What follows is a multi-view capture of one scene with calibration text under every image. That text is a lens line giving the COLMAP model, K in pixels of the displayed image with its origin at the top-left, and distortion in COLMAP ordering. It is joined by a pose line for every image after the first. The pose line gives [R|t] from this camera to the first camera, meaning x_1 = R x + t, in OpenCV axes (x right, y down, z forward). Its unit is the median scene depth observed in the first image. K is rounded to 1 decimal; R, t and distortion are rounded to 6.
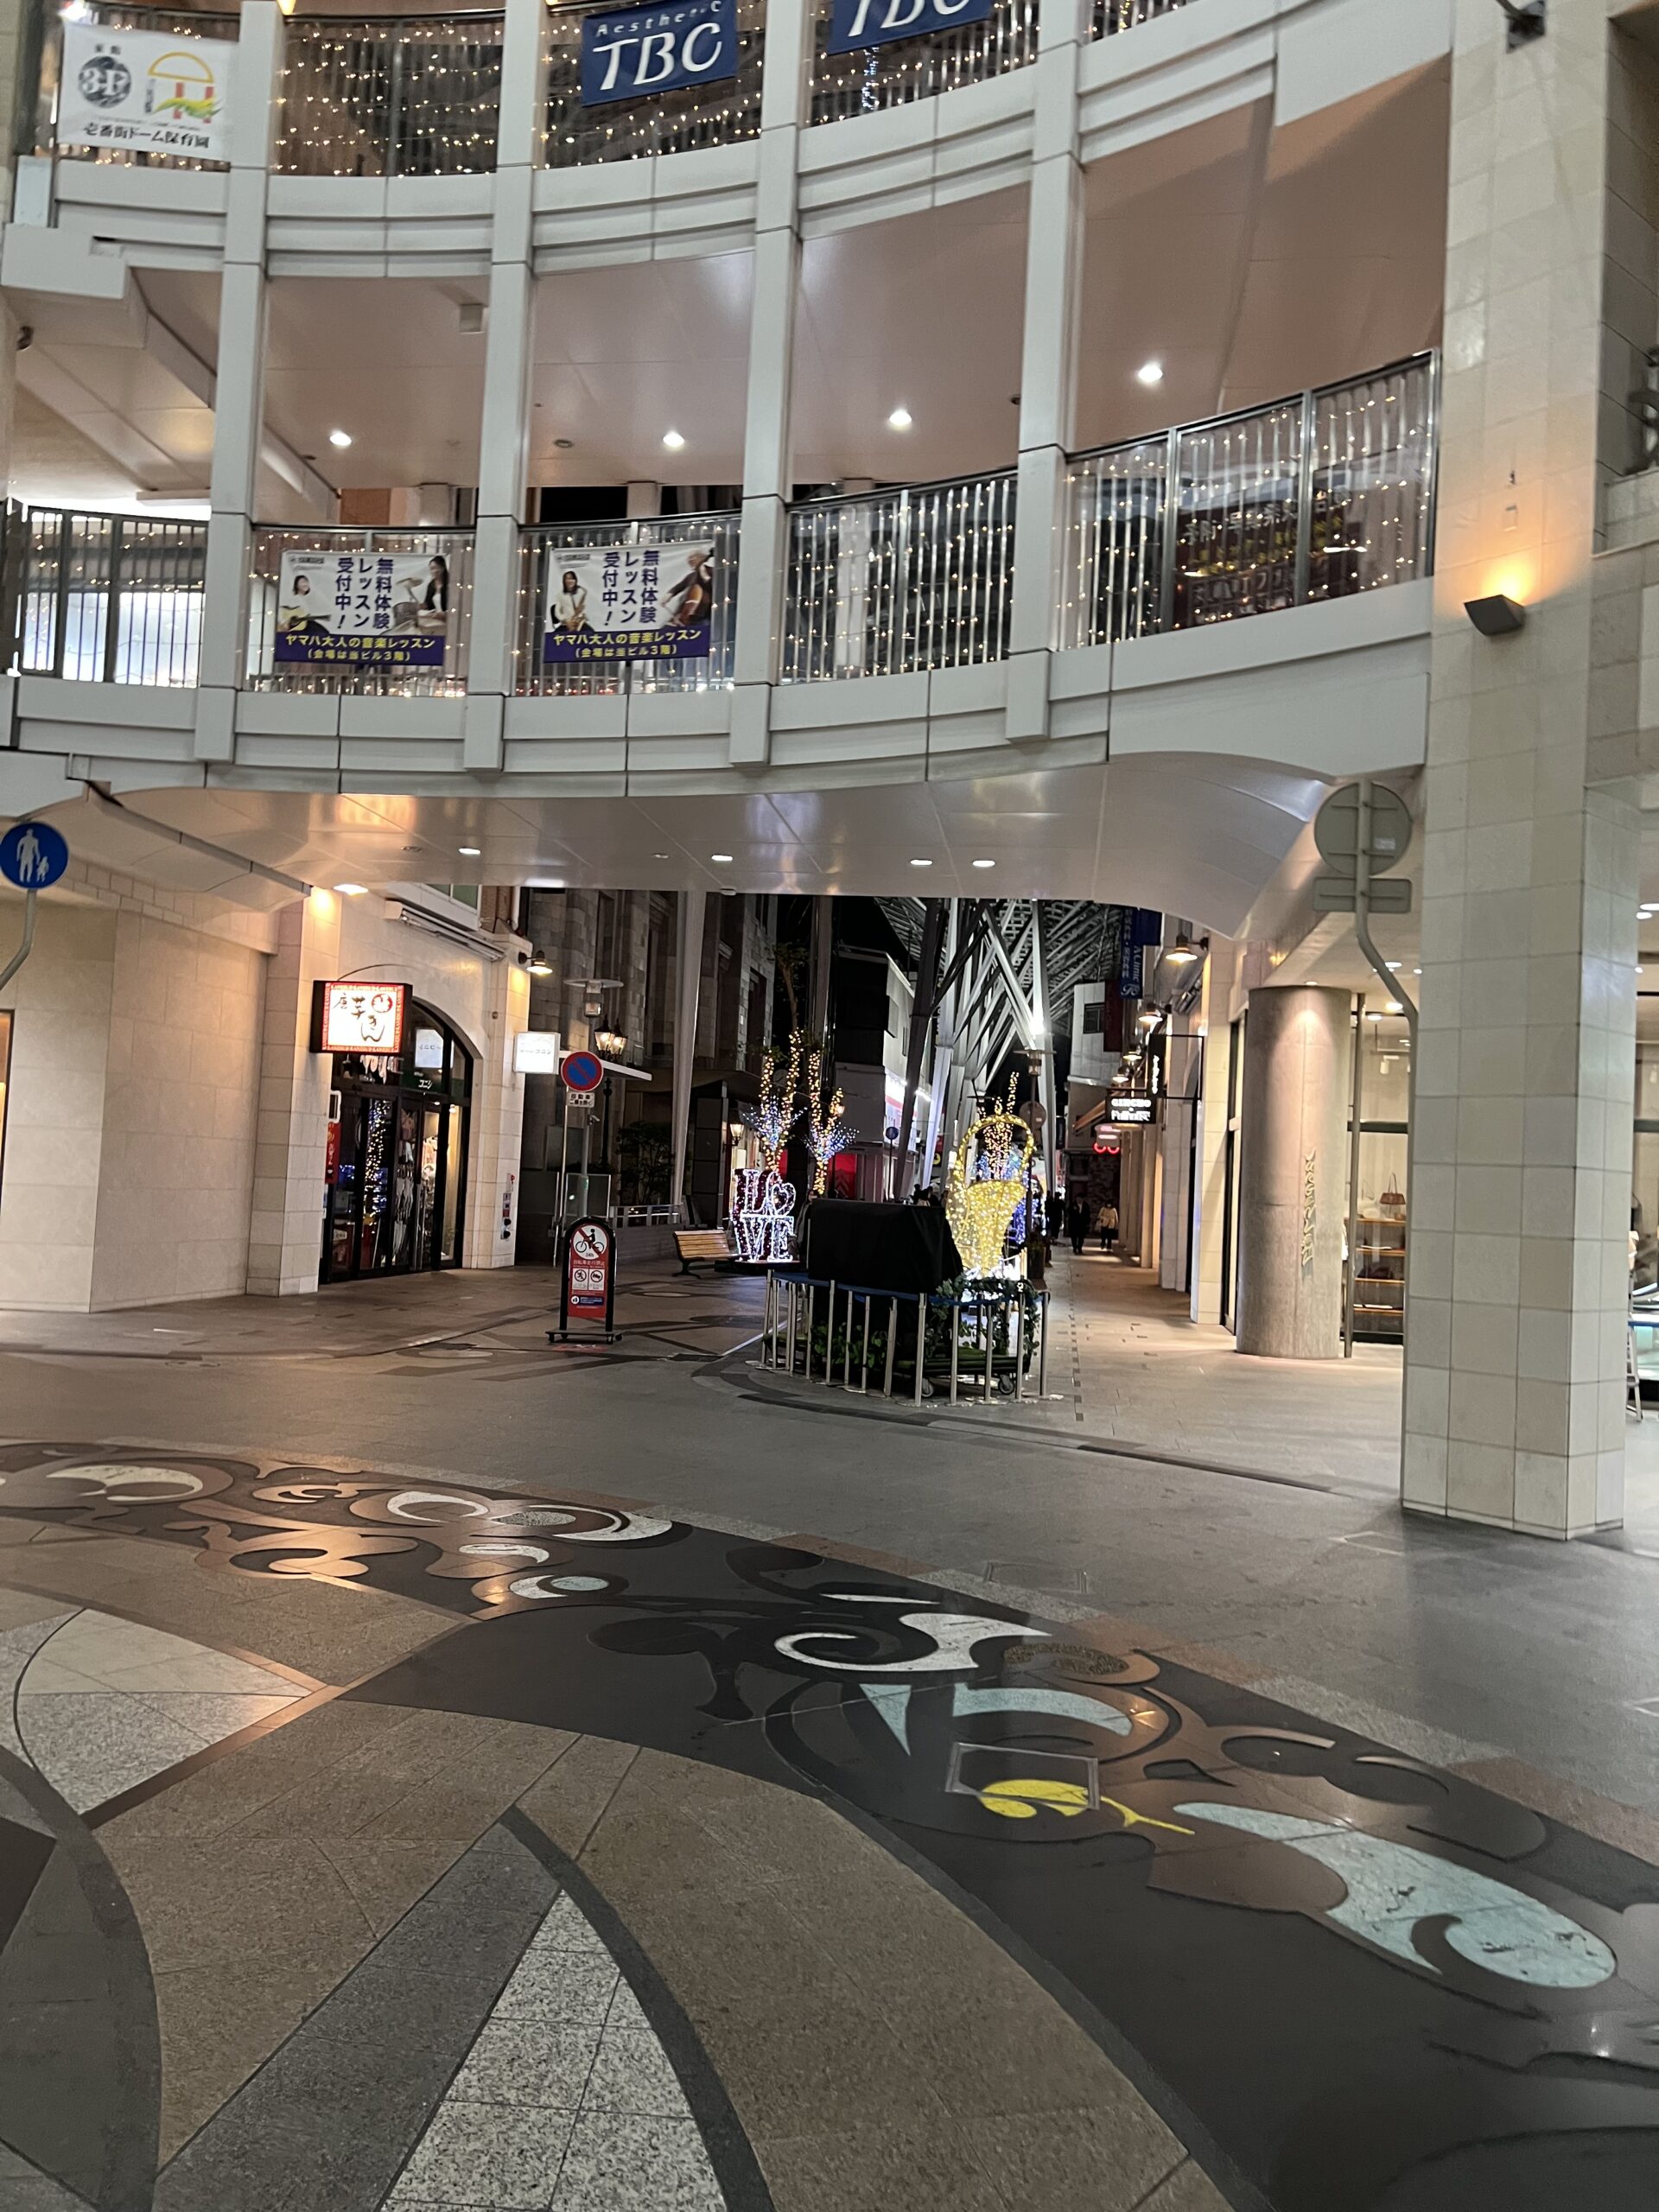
lens RADIAL K [[1680.2, 0, 828.5], [0, 1680.2, 1118.6], [0, 0, 1]] dist [0.059911, -0.083411]
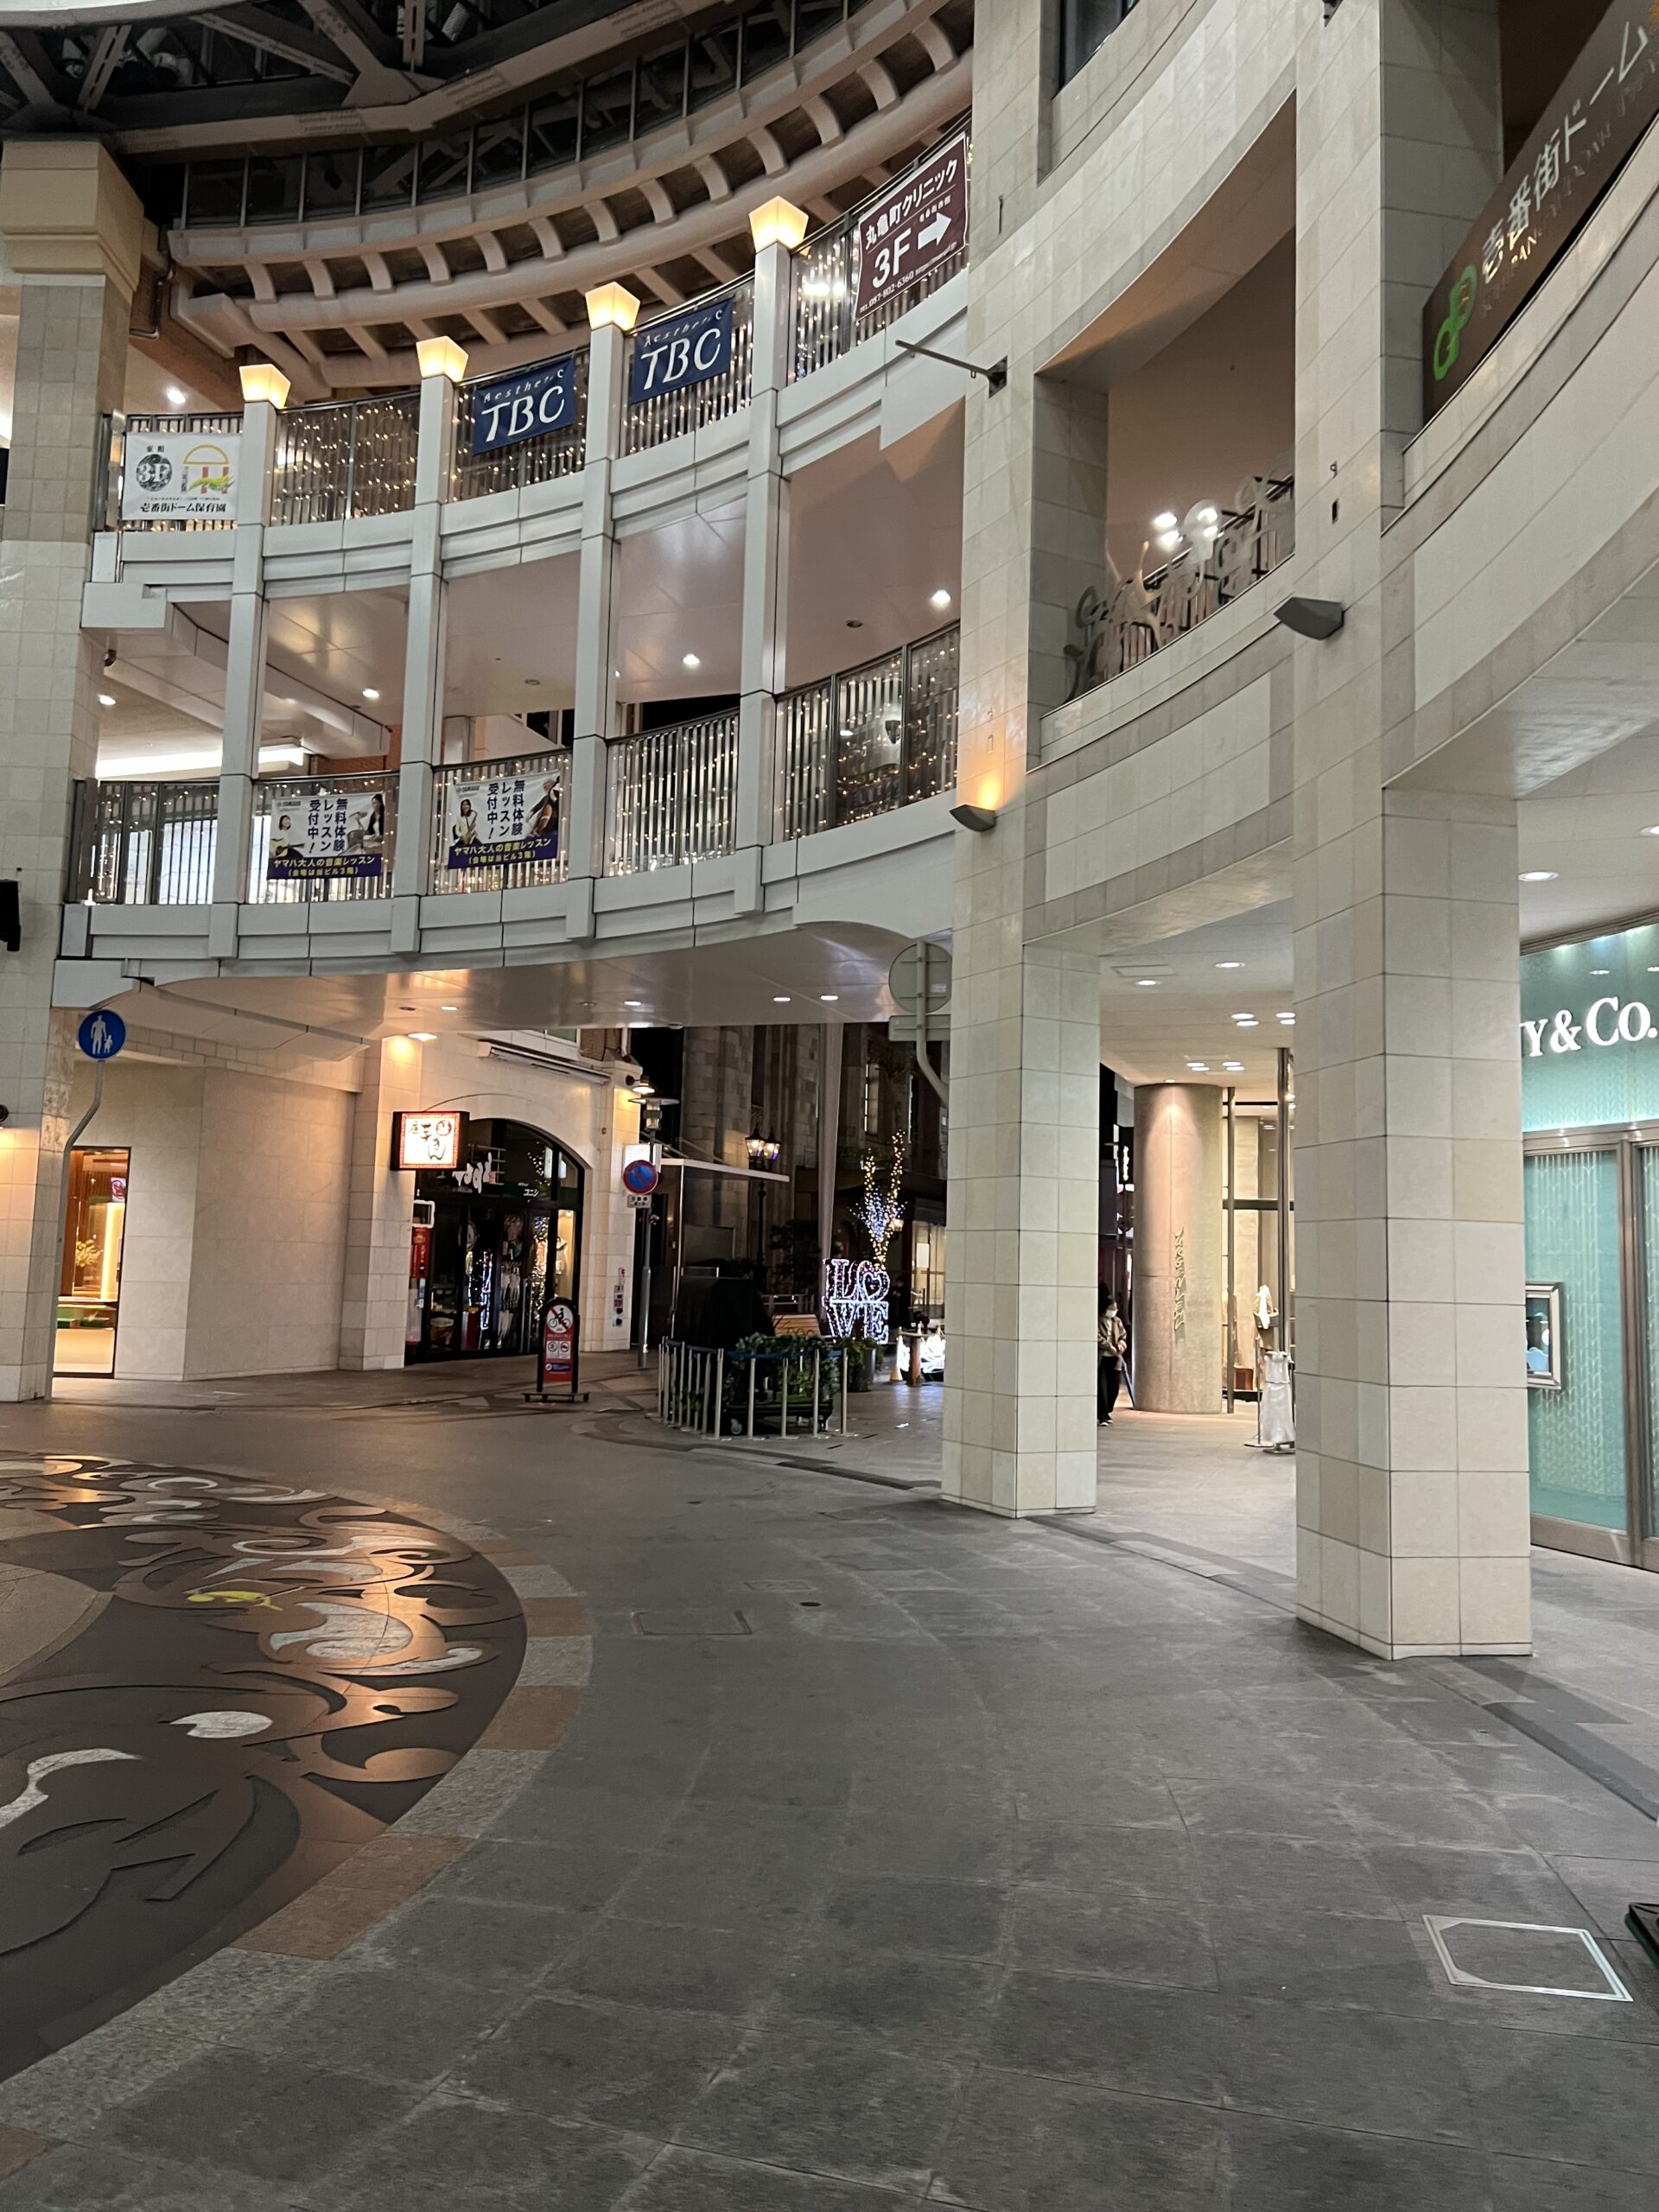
lens RADIAL K [[1654.8, 0, 827.7], [0, 1654.8, 1097.3], [0, 0, 1]] dist [0.071868, -0.189710]
pose [[0.982024, -0.042273, -0.183963, 0.340470], [0.028880, 0.996774, -0.074882, 0.010916], [0.186535, 0.068223, 0.980077, -0.189804]]
